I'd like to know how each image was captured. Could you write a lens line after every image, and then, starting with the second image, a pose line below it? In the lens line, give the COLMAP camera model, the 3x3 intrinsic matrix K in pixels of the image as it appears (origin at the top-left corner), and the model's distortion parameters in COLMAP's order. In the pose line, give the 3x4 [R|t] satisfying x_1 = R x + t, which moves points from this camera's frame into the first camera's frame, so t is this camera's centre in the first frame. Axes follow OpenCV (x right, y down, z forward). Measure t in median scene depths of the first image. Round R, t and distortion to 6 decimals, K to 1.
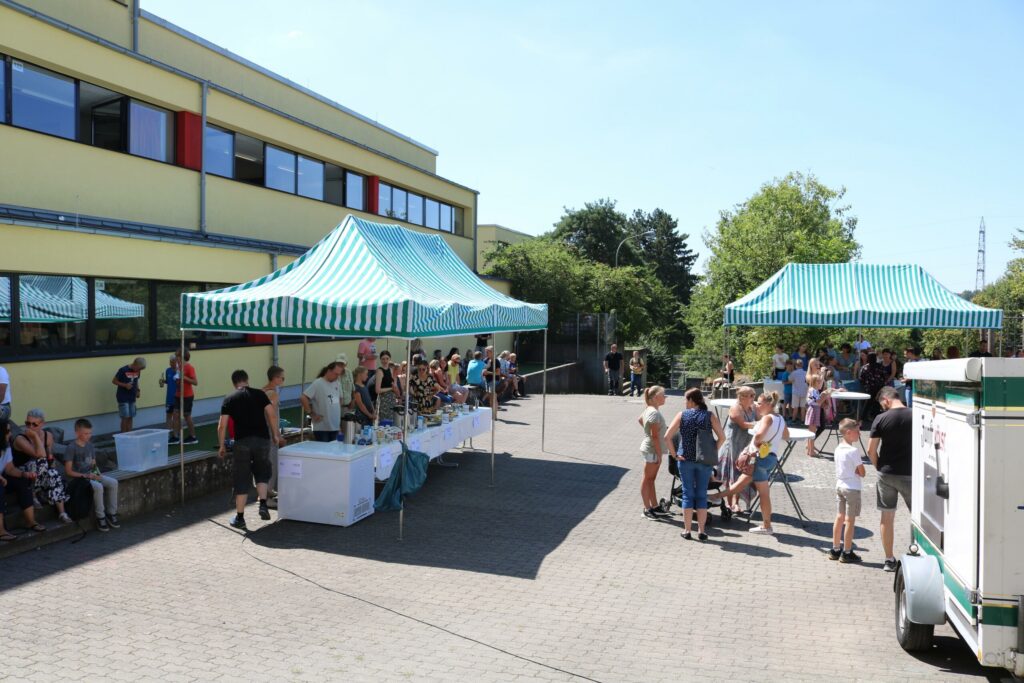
lens RADIAL K [[861.4, 0, 491.7], [0, 861.4, 340.1], [0, 0, 1]] dist [-0.164049, 0.156012]
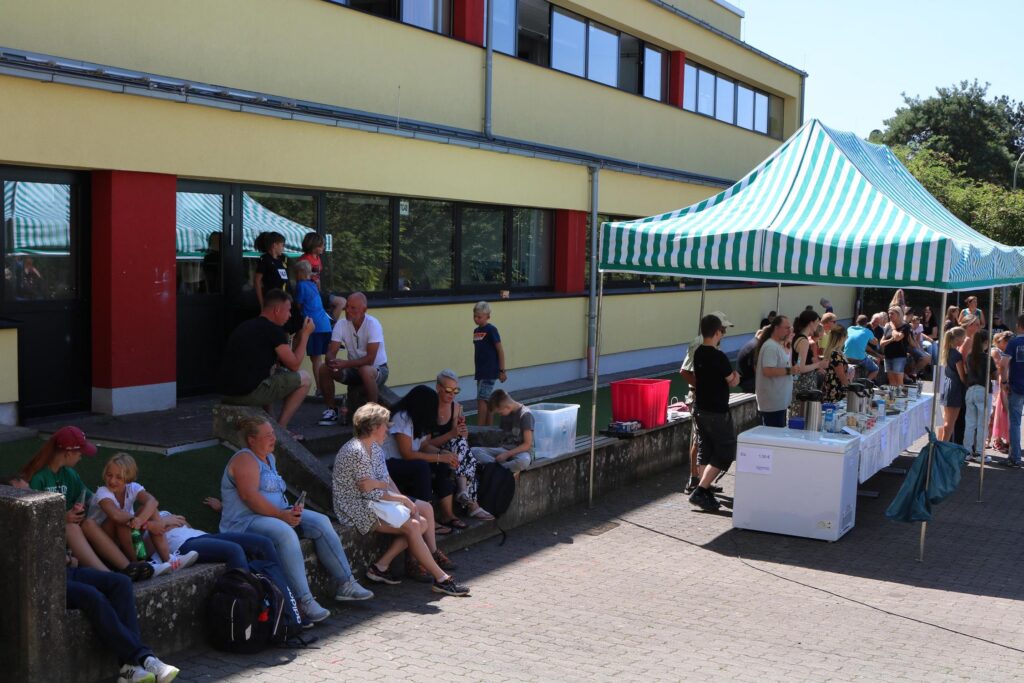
lens RADIAL K [[1321.5, 0, 501.3], [0, 1321.5, 341.3], [0, 0, 1]] dist [-0.111457, 0.195874]
pose [[0.983647, 0.031066, -0.177409, -0.128514], [-0.024902, 0.999010, 0.036866, 0.004495], [0.178378, -0.031845, 0.983447, -0.086705]]
